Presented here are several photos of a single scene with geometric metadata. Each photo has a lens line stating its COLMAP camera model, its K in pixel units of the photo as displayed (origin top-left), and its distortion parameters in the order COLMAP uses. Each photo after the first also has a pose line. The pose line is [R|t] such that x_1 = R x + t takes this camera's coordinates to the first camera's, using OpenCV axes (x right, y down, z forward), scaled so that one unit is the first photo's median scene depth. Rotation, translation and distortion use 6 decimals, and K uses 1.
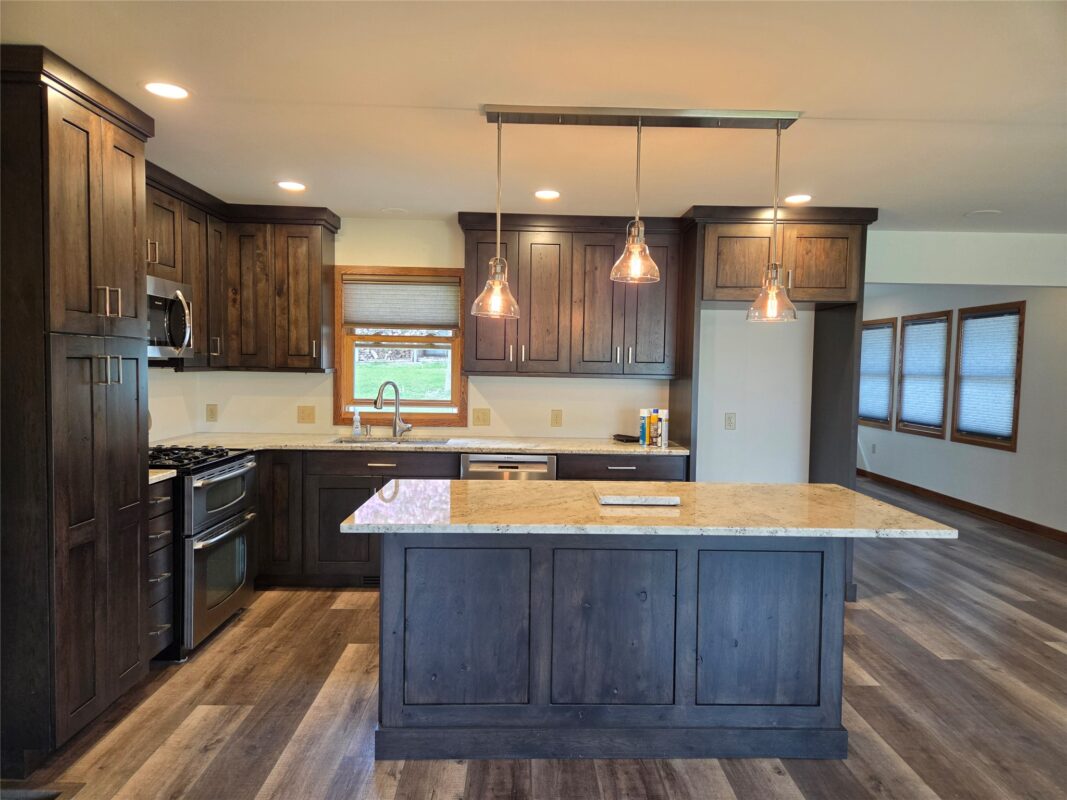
lens RADIAL K [[715.7, 0, 533.5], [0, 715.7, 400.0], [0, 0, 1]] dist [0.087978, -0.070980]
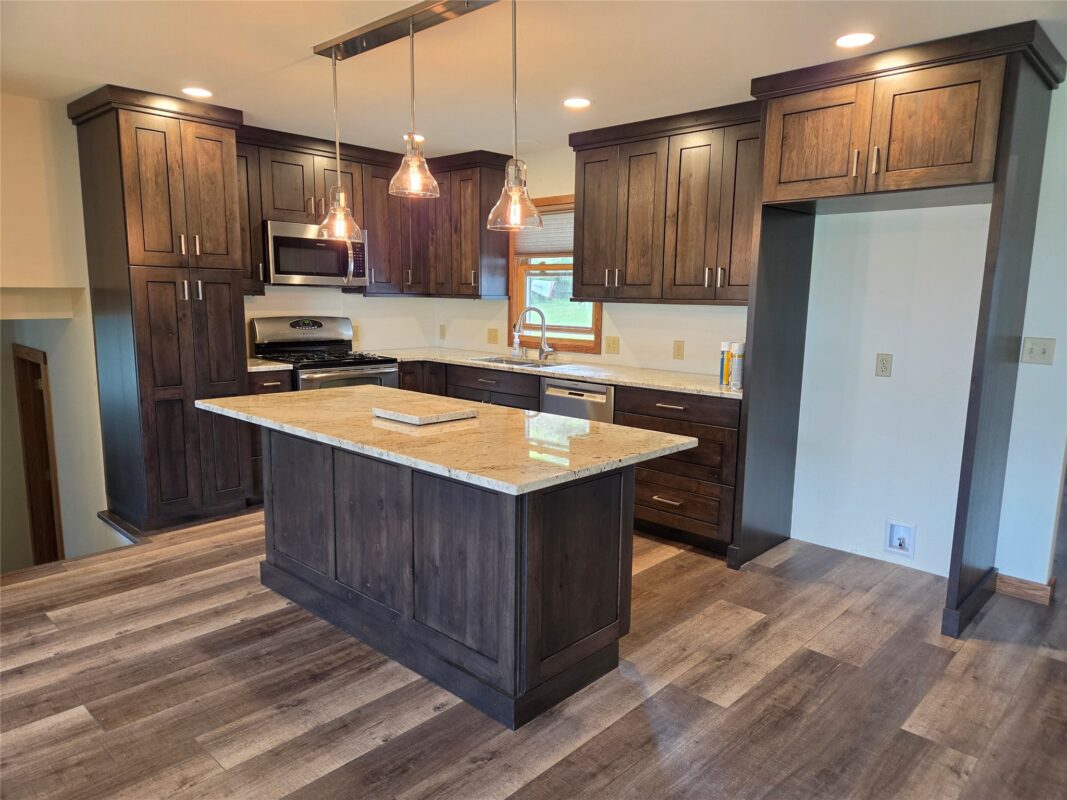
lens RADIAL K [[715.7, 0, 533.5], [0, 715.7, 400.0], [0, 0, 1]] dist [0.087978, -0.070980]
pose [[0.708925, 0.097998, -0.698442, 0.624994], [-0.037637, 0.994145, 0.101287, 0.003550], [0.704279, -0.045518, 0.708463, 0.257006]]
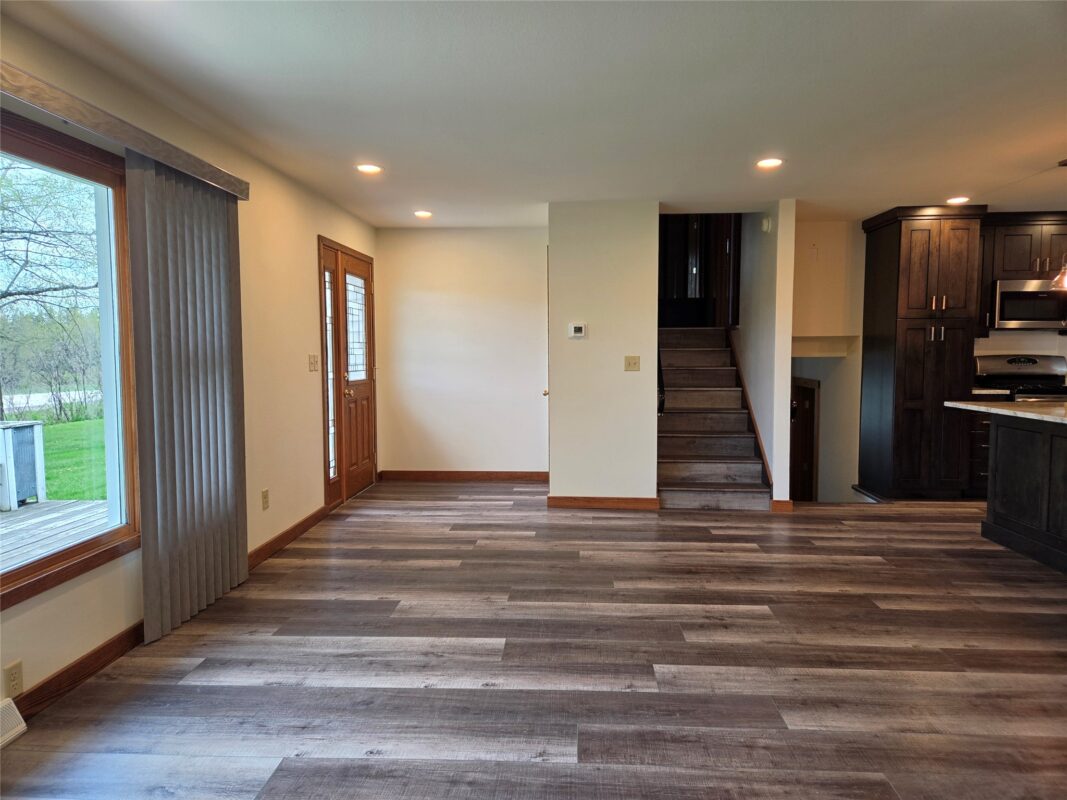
lens RADIAL K [[715.7, 0, 533.5], [0, 715.7, 400.0], [0, 0, 1]] dist [0.087978, -0.070980]
pose [[-0.070639, 0.050014, -0.996247, 1.047437], [-0.050333, 0.997291, 0.053635, 0.061343], [0.996231, 0.053933, -0.067930, -0.024935]]
